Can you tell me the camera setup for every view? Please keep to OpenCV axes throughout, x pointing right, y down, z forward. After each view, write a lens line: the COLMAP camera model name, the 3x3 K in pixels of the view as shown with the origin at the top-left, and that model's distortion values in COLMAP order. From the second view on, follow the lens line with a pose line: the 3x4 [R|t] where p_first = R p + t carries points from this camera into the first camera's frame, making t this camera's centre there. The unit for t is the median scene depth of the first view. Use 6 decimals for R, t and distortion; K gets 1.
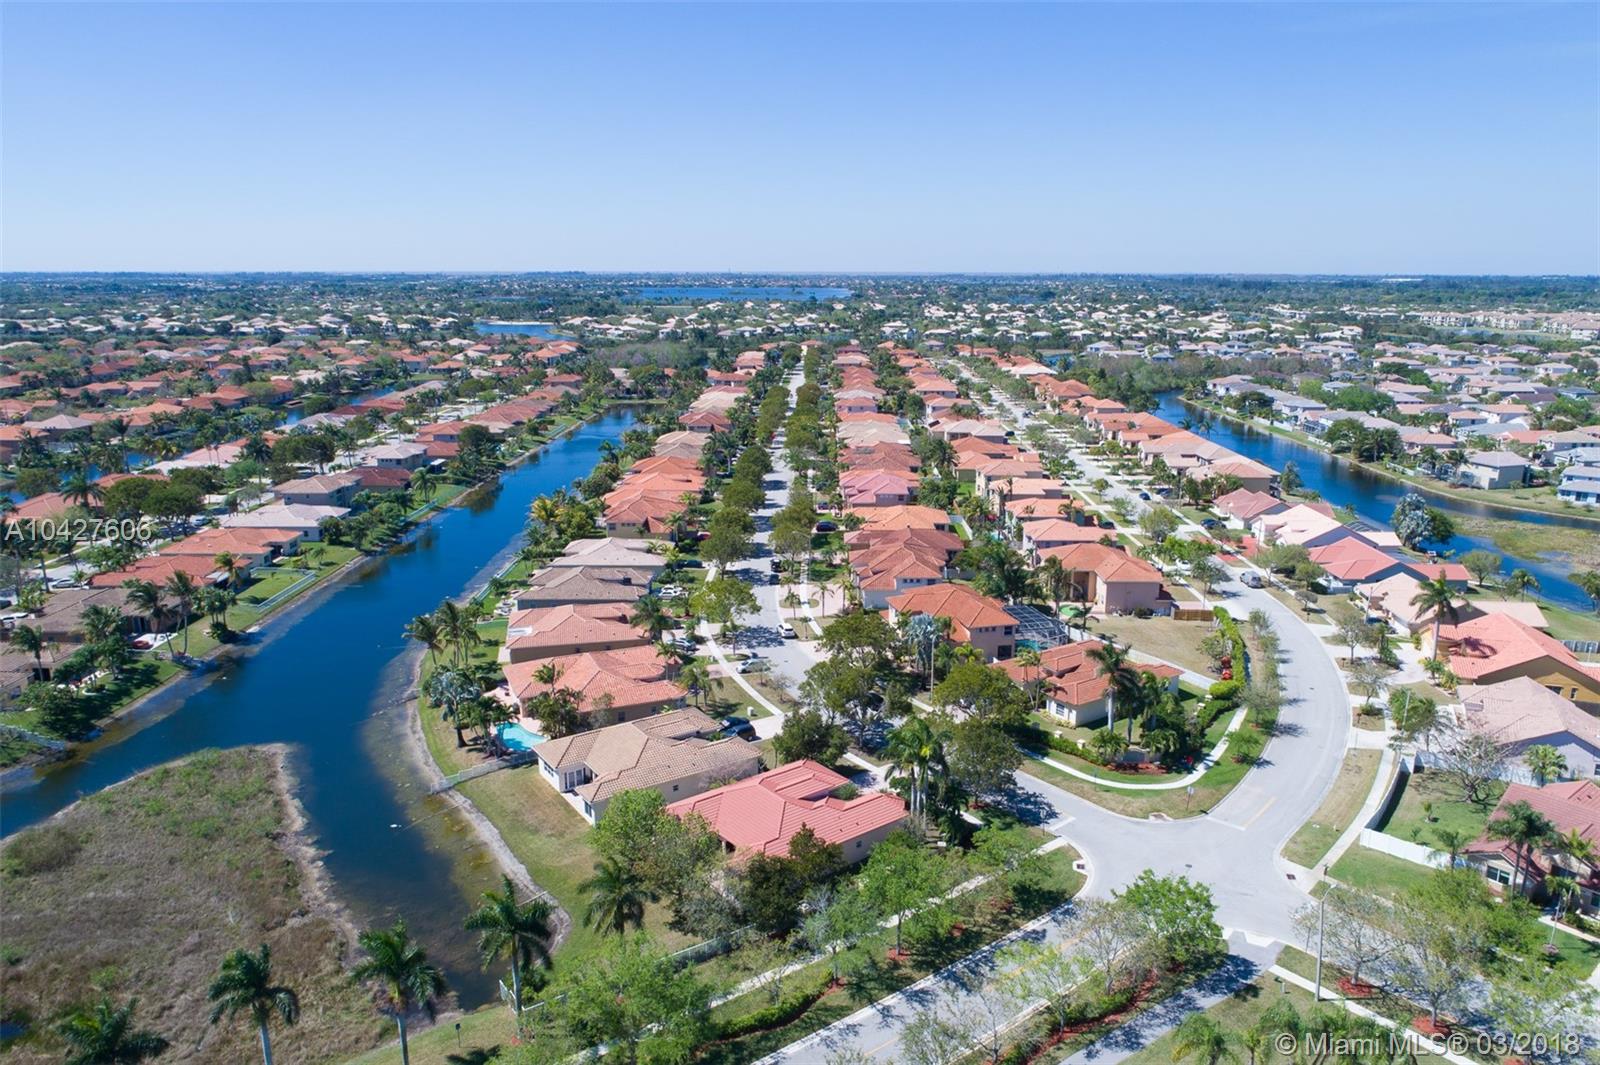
lens RADIAL K [[1092.8, 0, 800.0], [0, 1092.8, 532.5], [0, 0, 1]] dist [-0.002063, 0.013023]
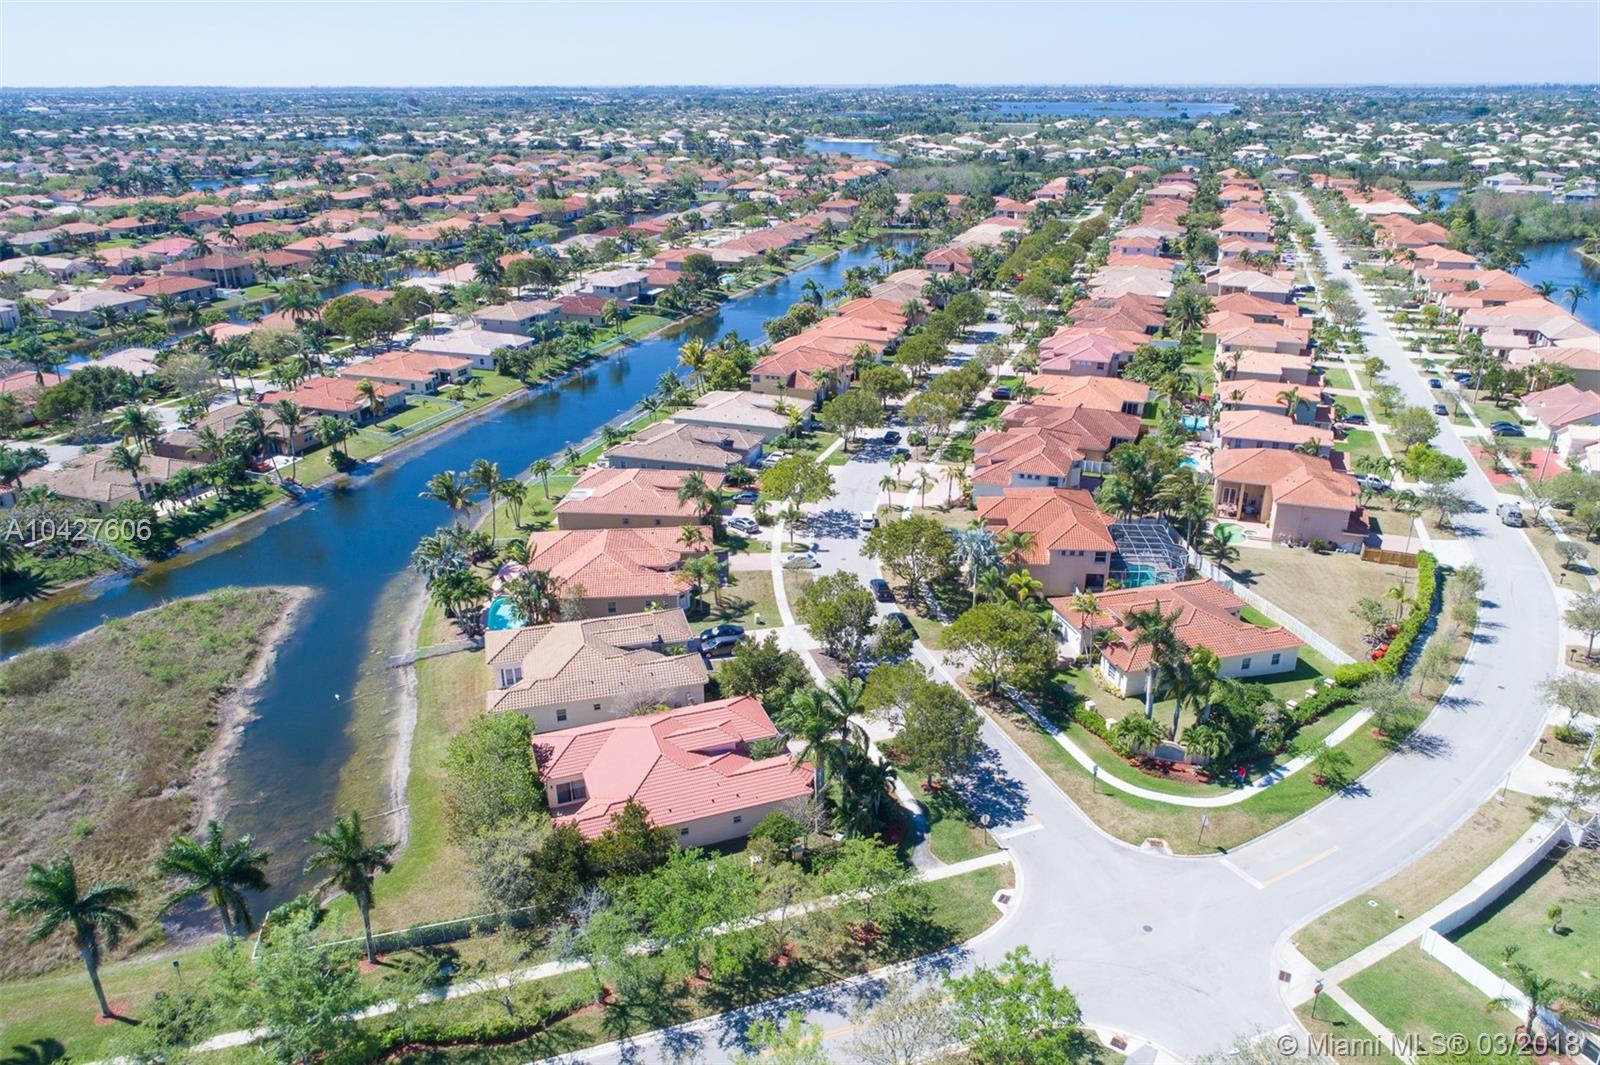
lens RADIAL K [[1092.8, 0, 800.0], [0, 1092.8, 532.5], [0, 0, 1]] dist [-0.002063, 0.013023]
pose [[0.952840, 0.113317, -0.281524, 0.139933], [-0.068632, 0.984100, 0.163821, -0.031225], [0.295611, -0.136773, 0.945467, 0.116809]]
